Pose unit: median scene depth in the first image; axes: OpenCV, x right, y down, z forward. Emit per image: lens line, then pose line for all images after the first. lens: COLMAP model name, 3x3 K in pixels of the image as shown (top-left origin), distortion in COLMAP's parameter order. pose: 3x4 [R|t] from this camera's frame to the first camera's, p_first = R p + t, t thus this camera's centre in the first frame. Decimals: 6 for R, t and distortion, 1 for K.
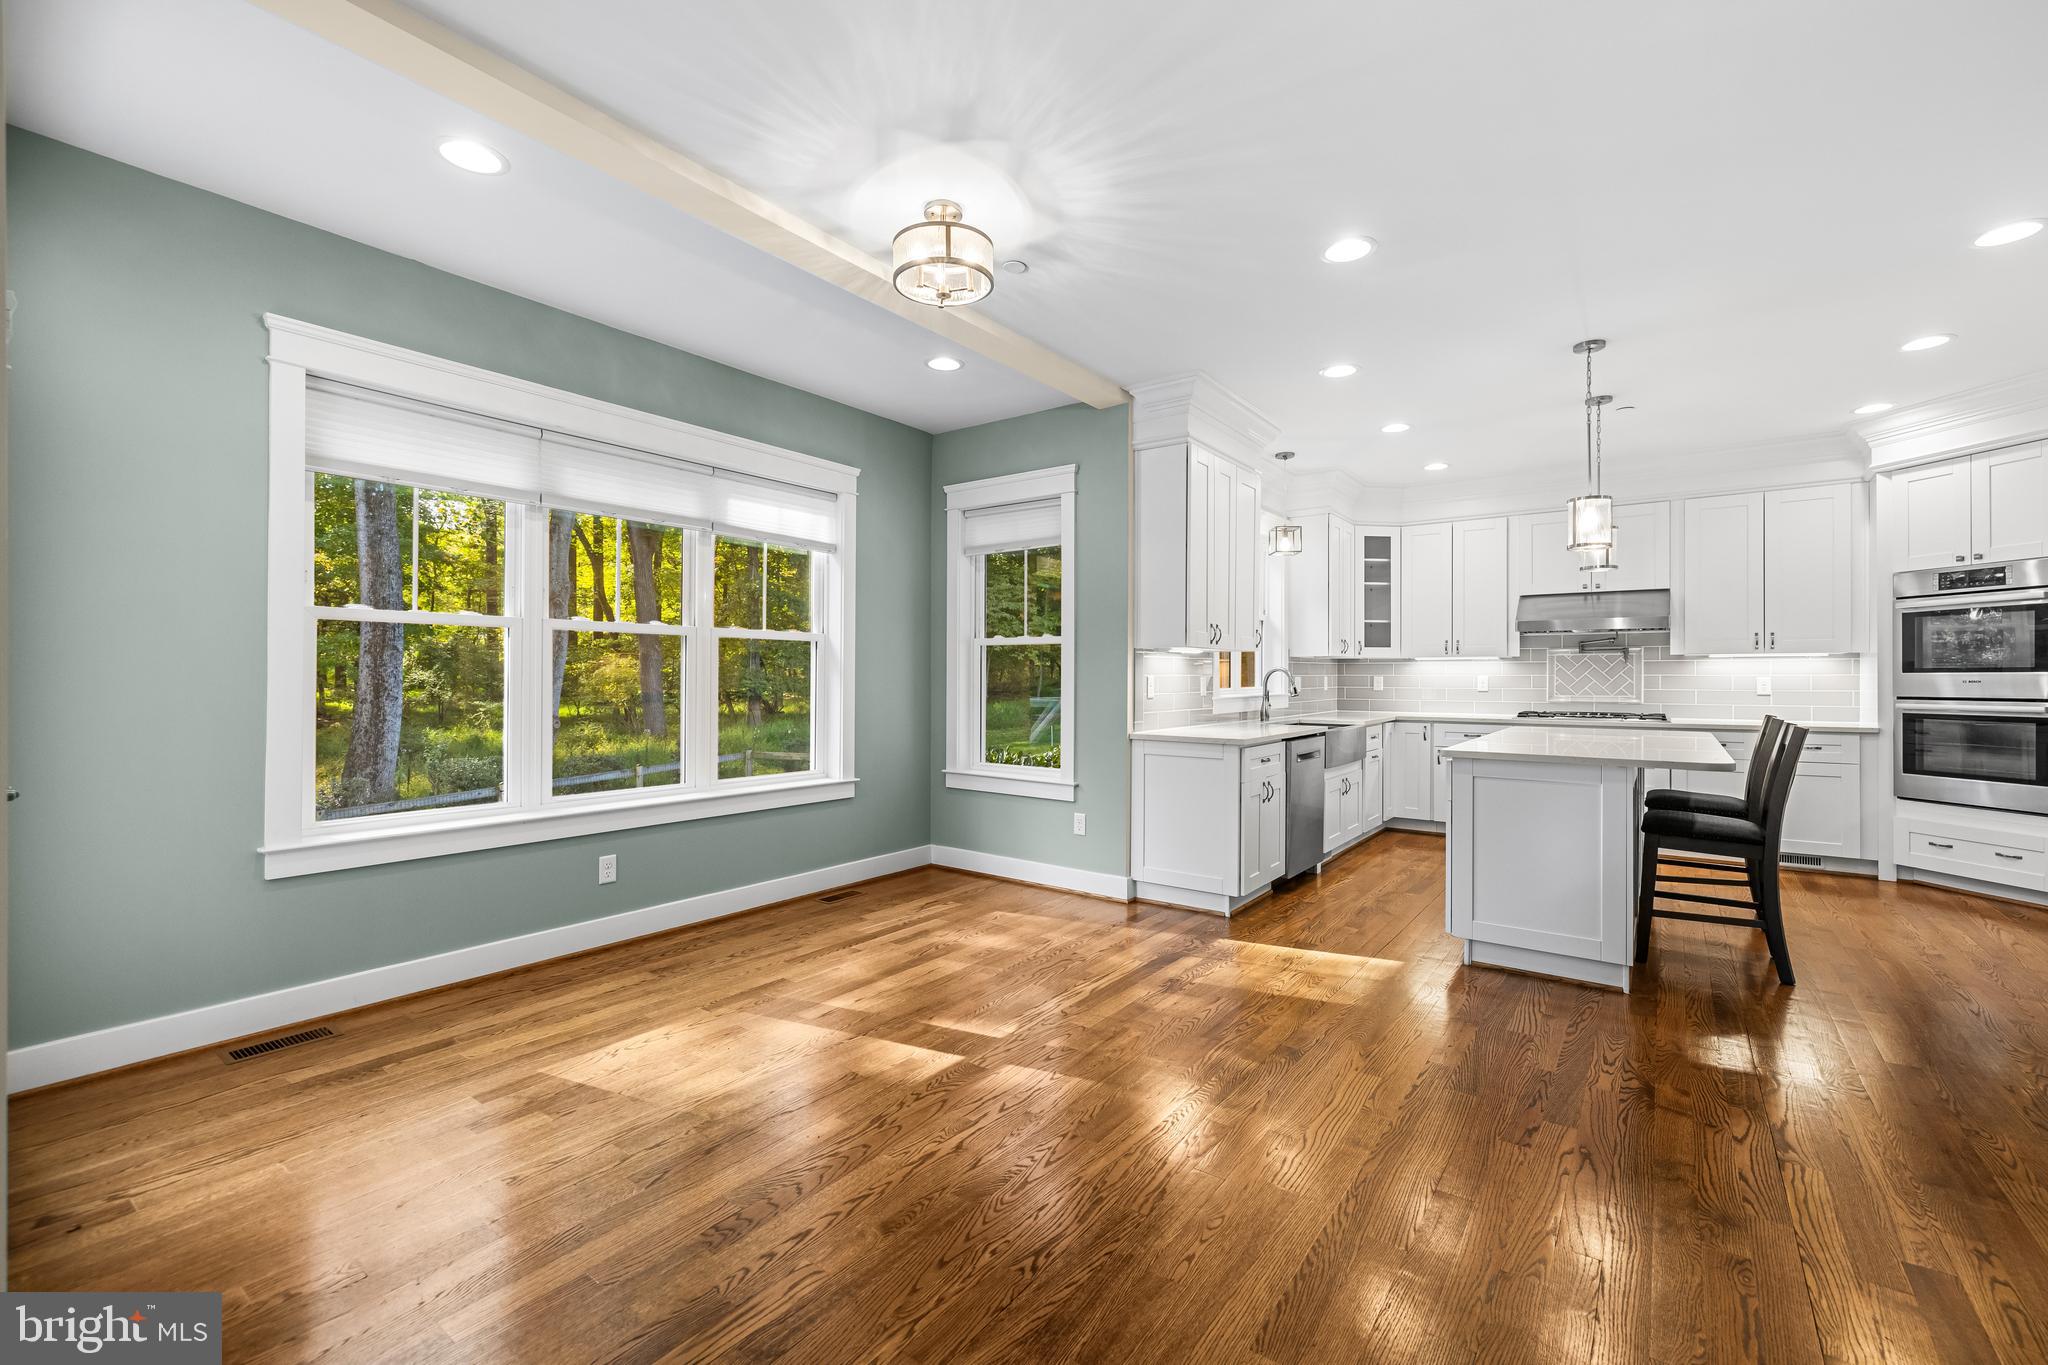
lens RADIAL K [[868.0, 0, 1029.2], [0, 868.0, 677.7], [0, 0, 1]] dist [-0.001033, -0.000365]
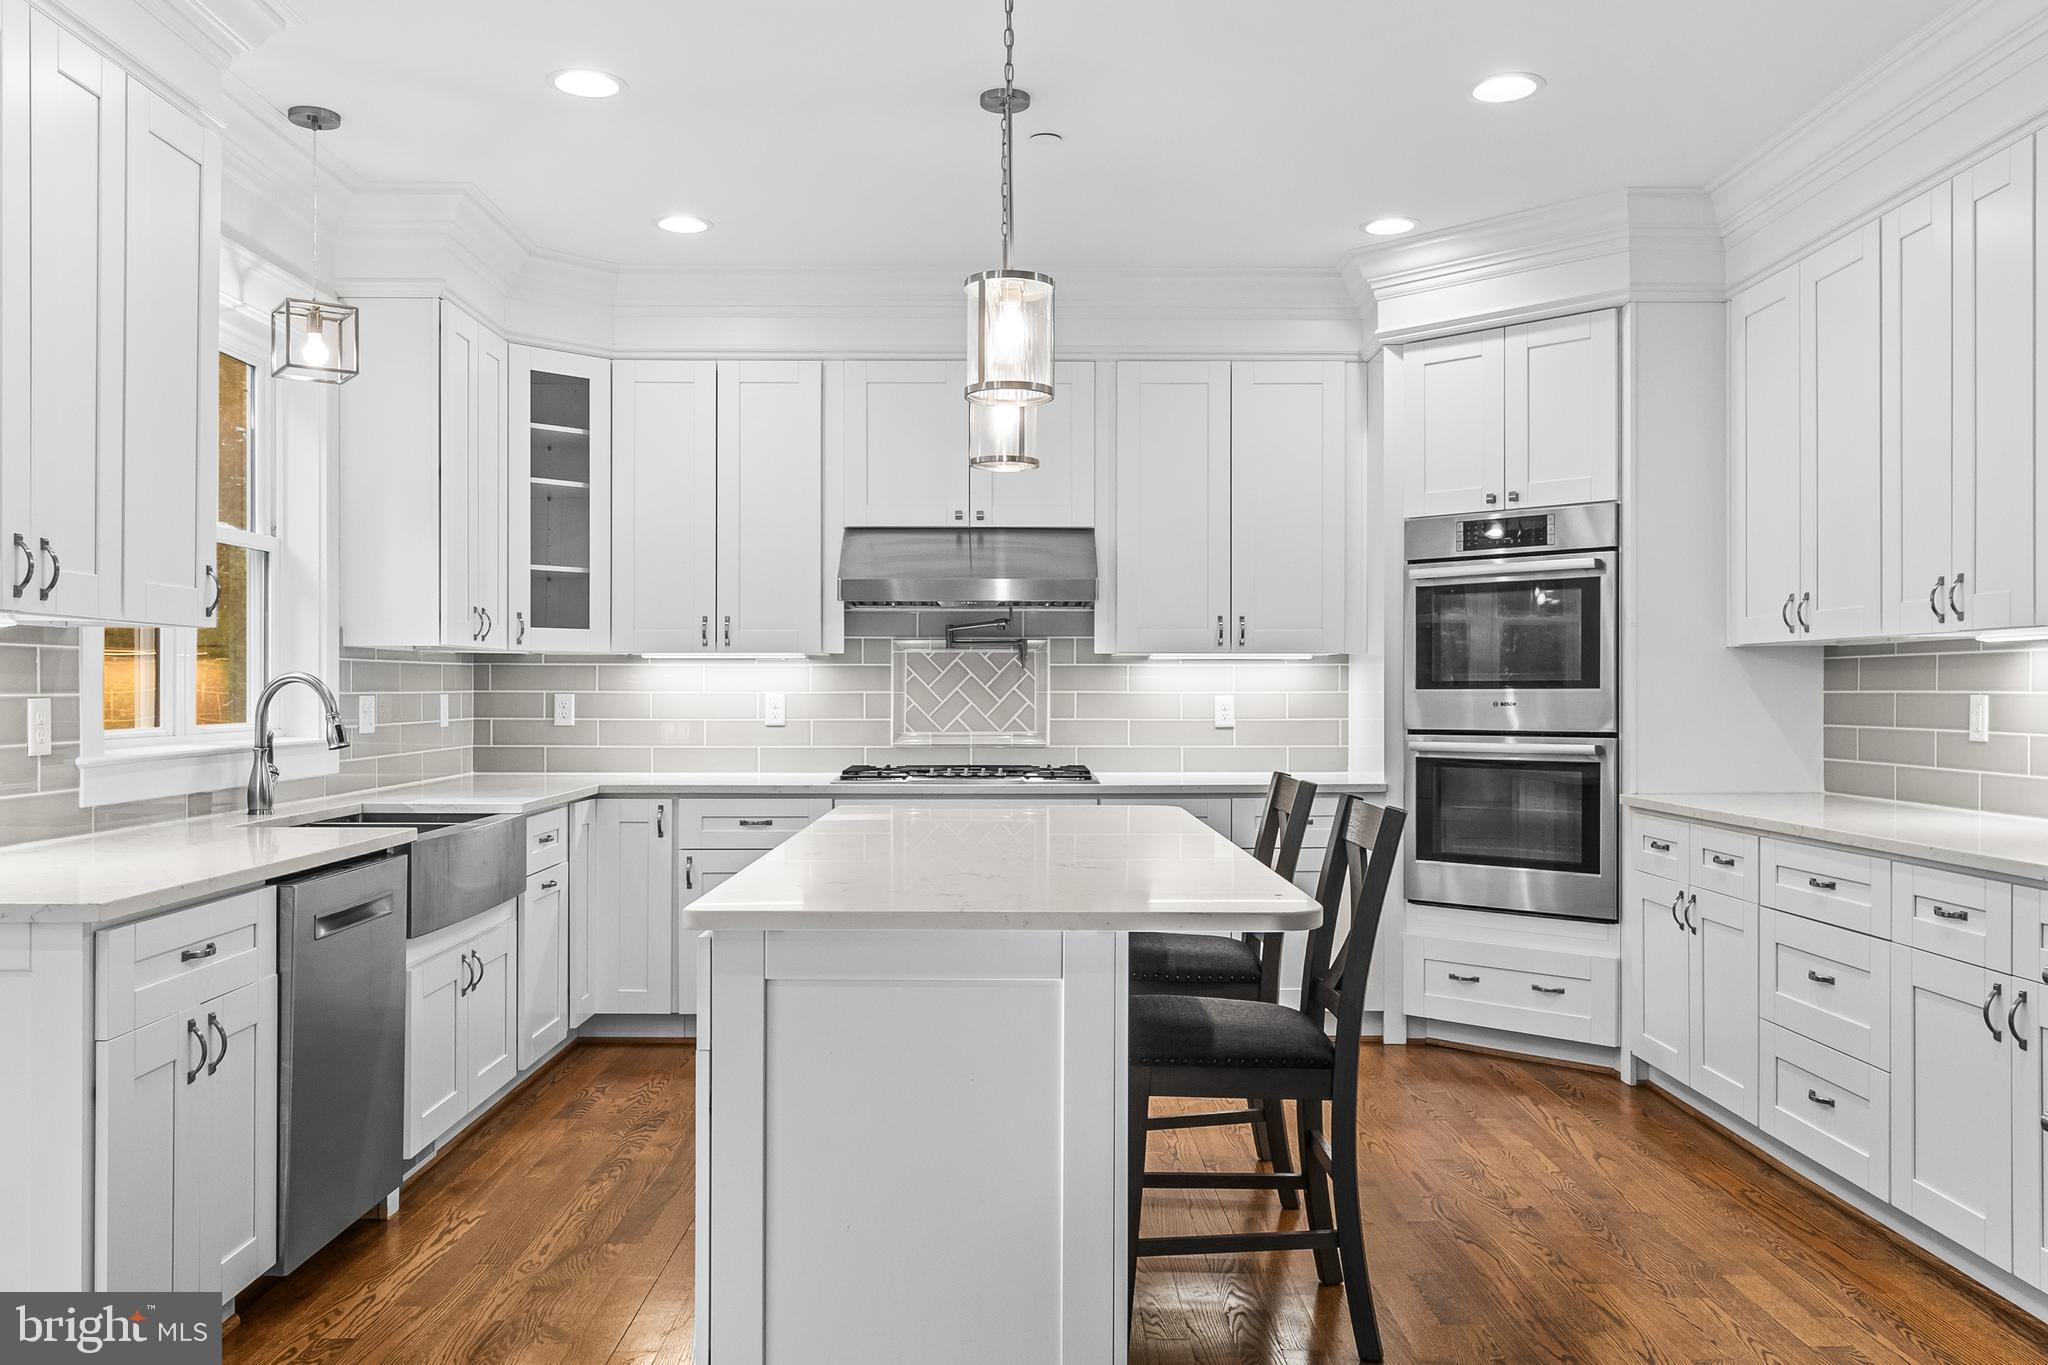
lens RADIAL K [[1653.2, 0, 1023.4], [0, 1653.2, 679.7], [0, 0, 1]] dist [-0.000313, -0.002711]
pose [[0.804137, 0.004132, 0.594429, 0.111103], [0.000447, 0.999971, -0.007556, -0.003086], [-0.594443, 0.006341, 0.804112, 0.225439]]
